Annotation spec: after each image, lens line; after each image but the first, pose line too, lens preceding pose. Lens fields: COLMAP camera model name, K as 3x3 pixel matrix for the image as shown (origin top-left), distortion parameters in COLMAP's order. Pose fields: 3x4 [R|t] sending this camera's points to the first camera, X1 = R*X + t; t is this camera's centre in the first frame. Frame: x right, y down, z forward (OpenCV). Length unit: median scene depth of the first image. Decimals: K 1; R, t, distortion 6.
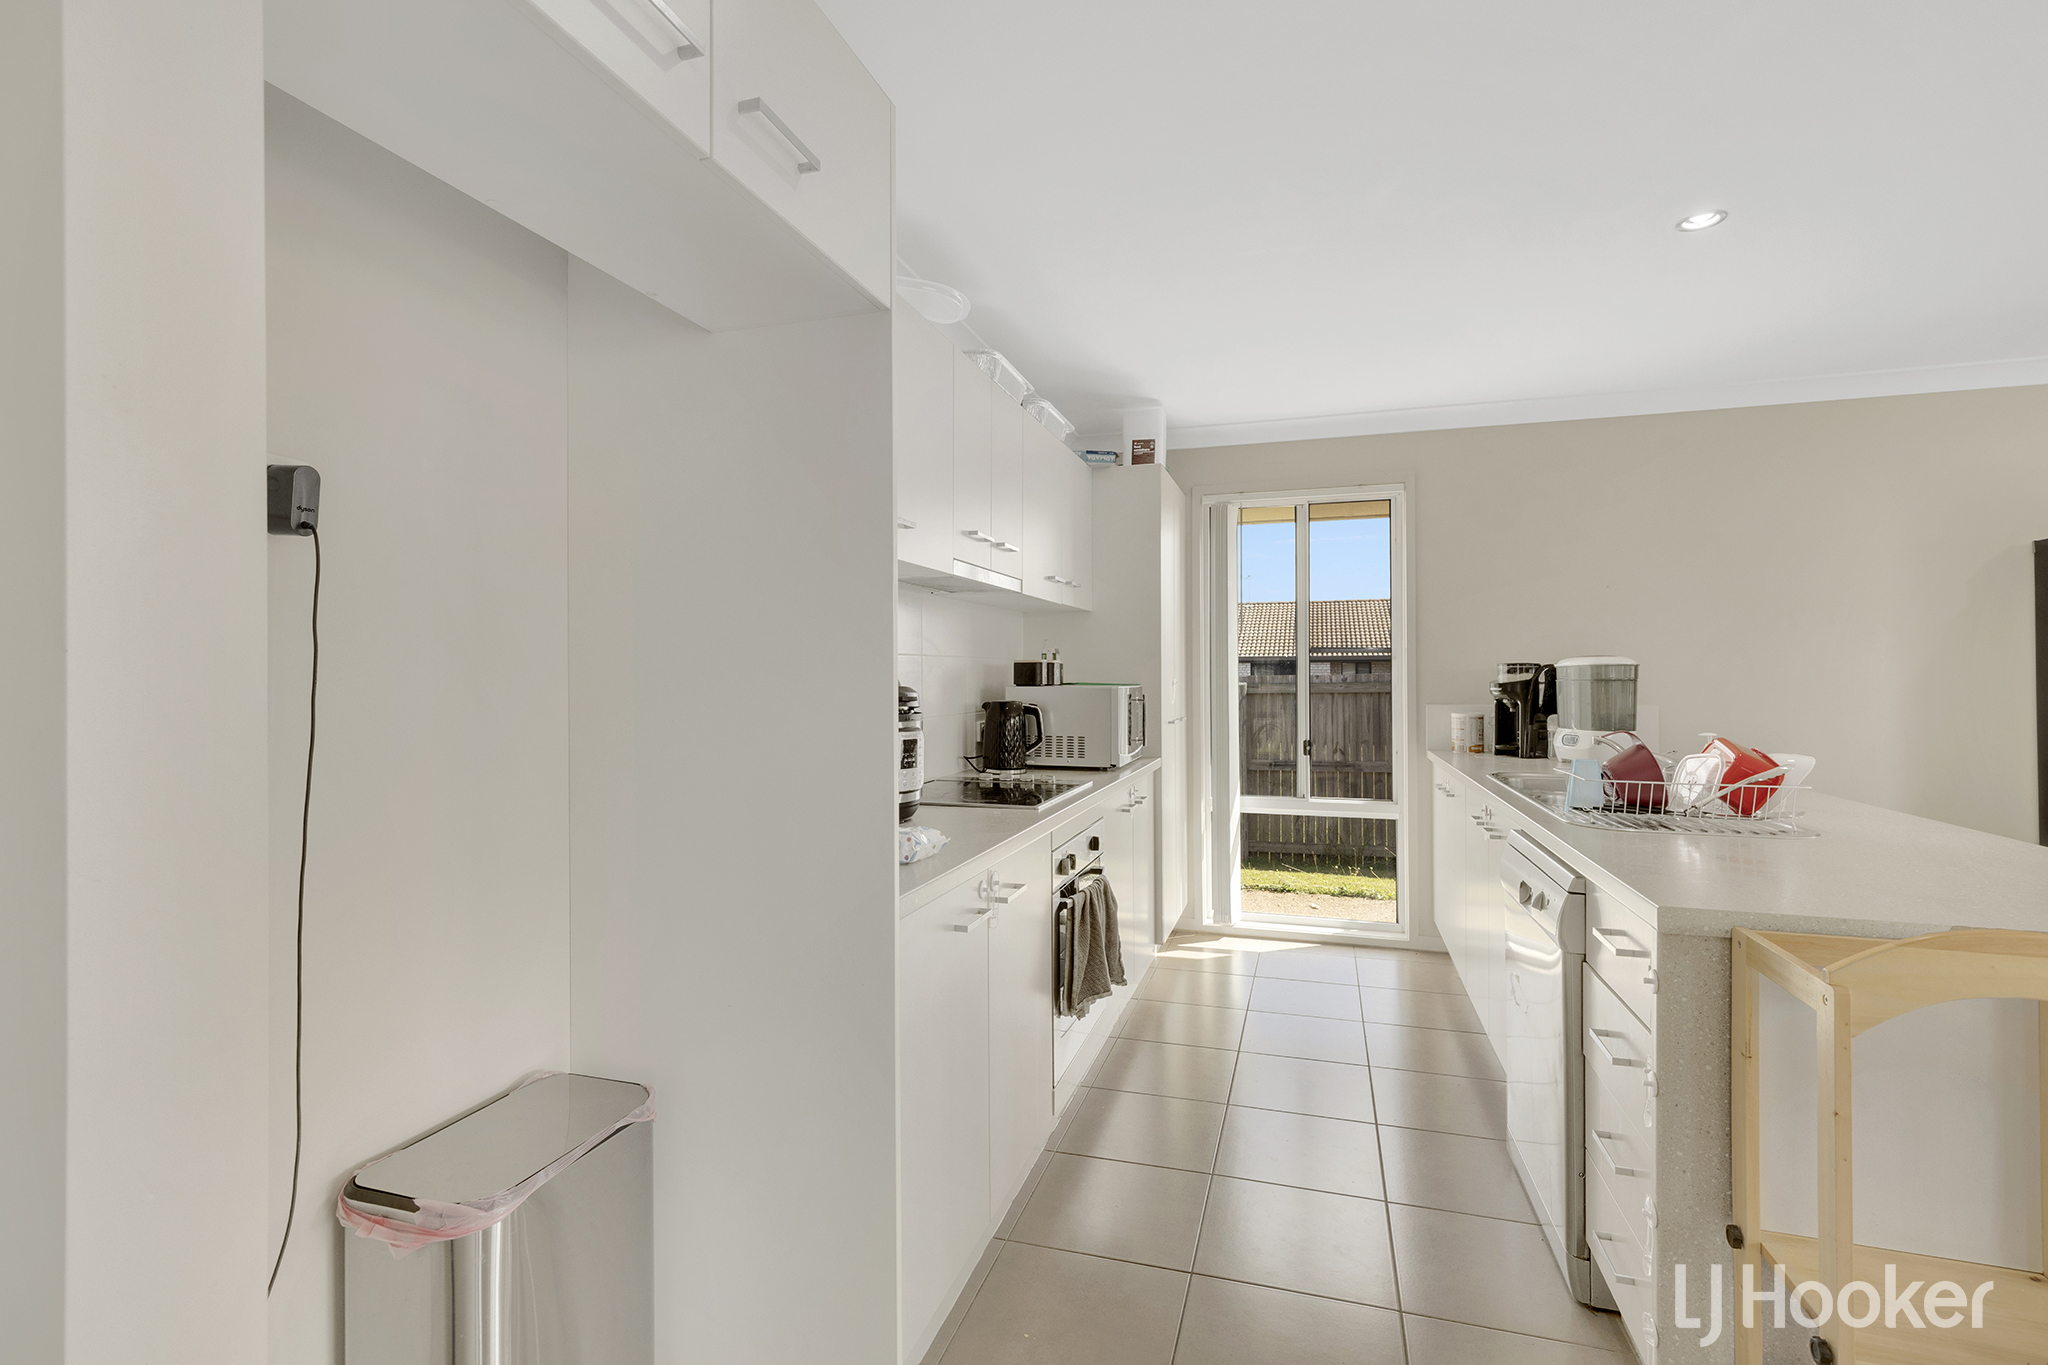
lens RADIAL K [[932.7, 0, 1028.9], [0, 932.7, 688.3], [0, 0, 1]] dist [0.019949, 0.000142]
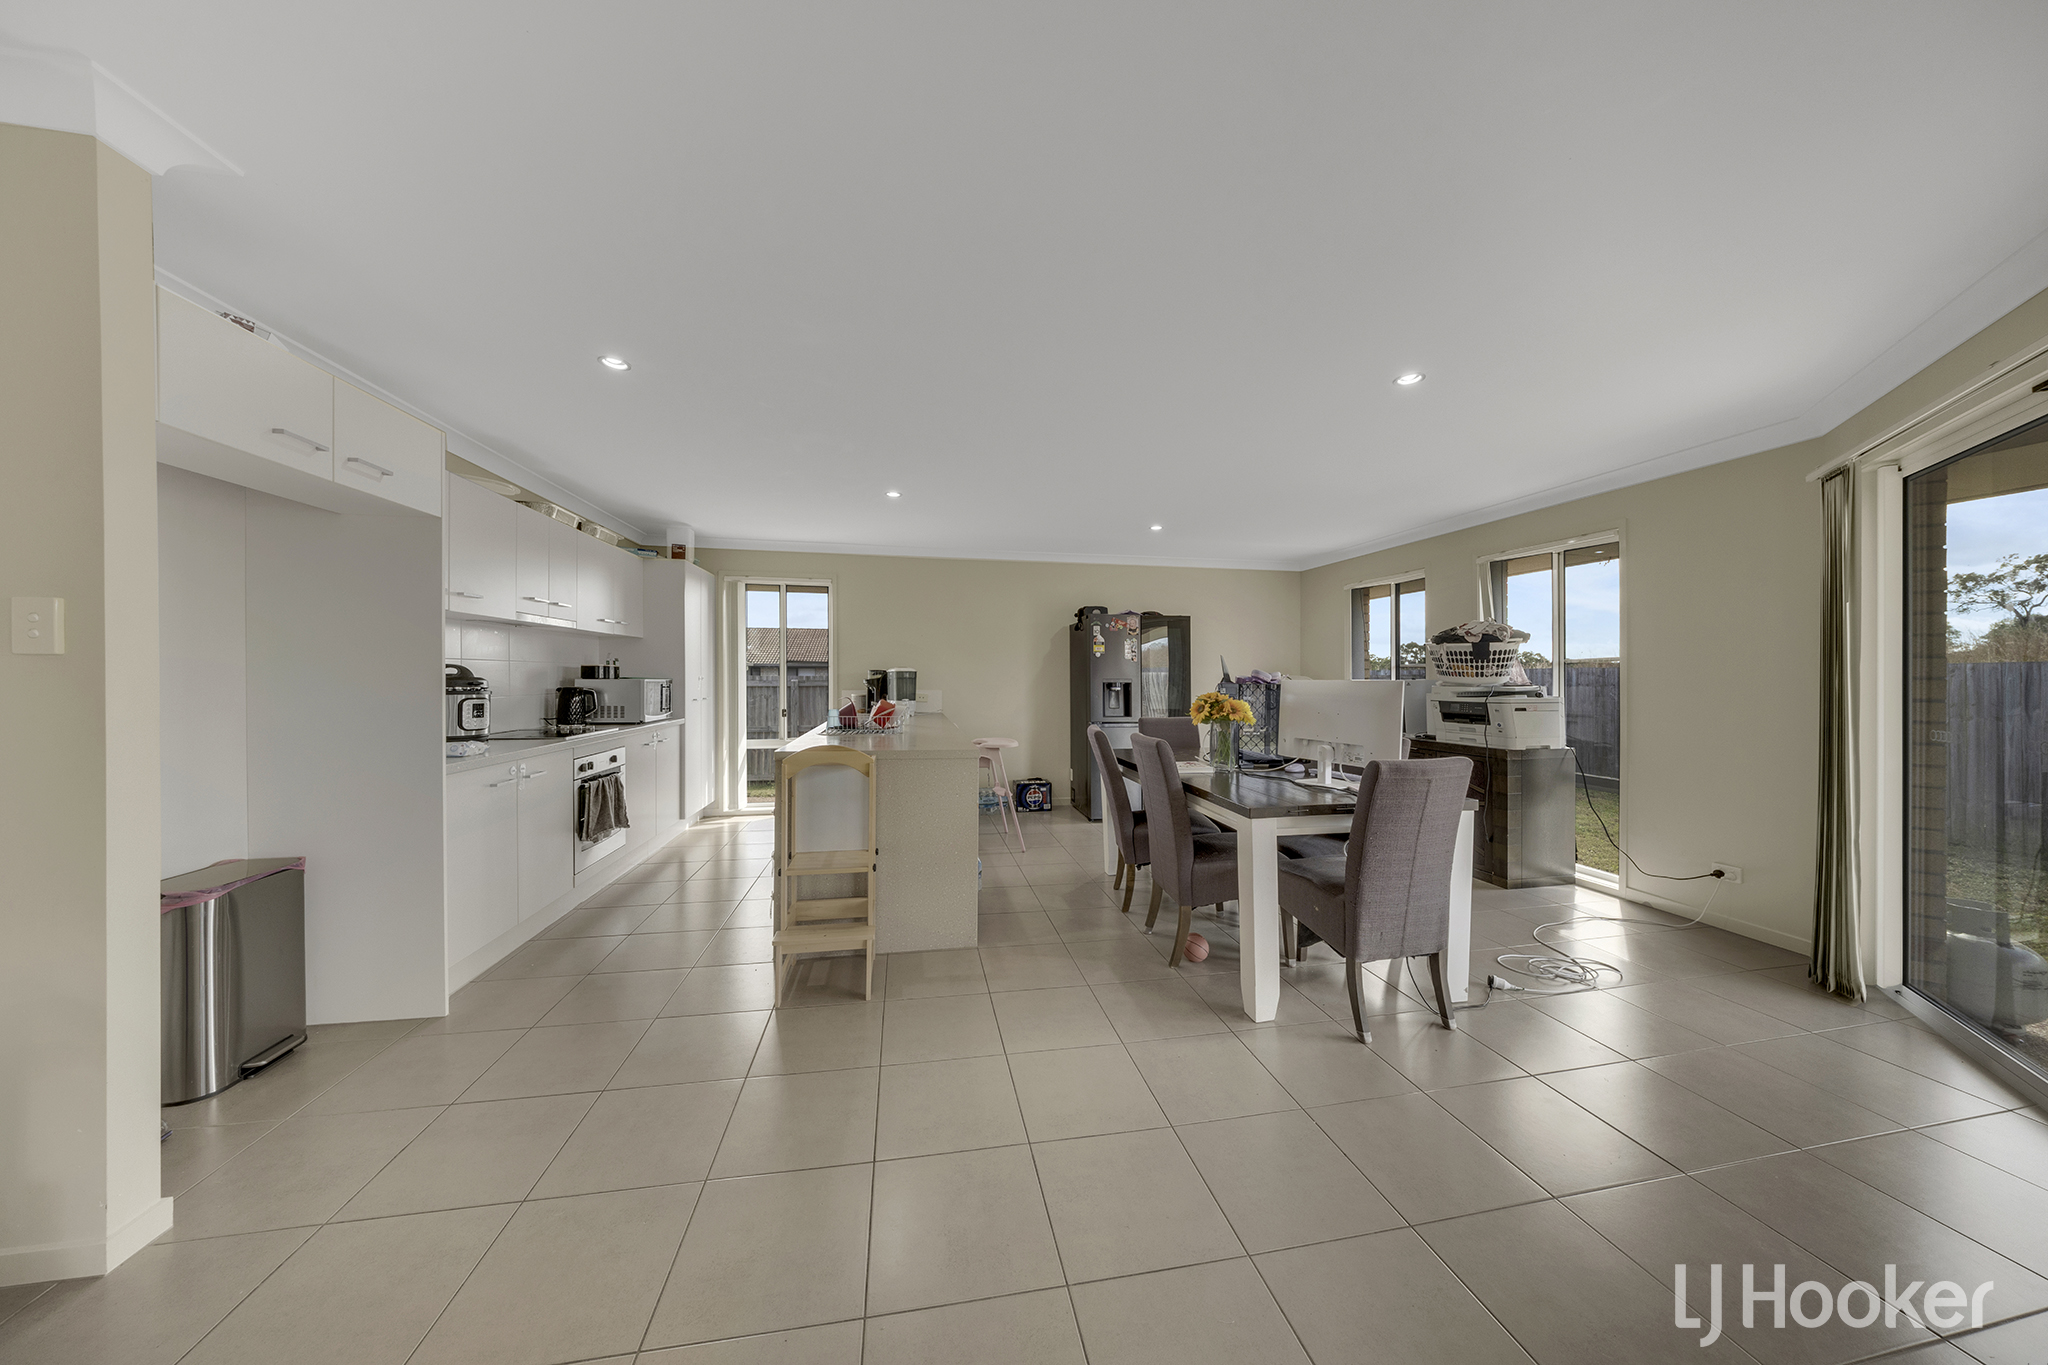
lens RADIAL K [[627.6, 0, 1020.5], [0, 627.6, 682.1], [0, 0, 1]] dist [-0.009877, -0.000068]
pose [[0.889557, 0.004466, 0.456803, 0.184326], [-0.003568, 0.999990, -0.002827, 0.004252], [-0.456811, 0.000885, 0.889564, -0.448206]]
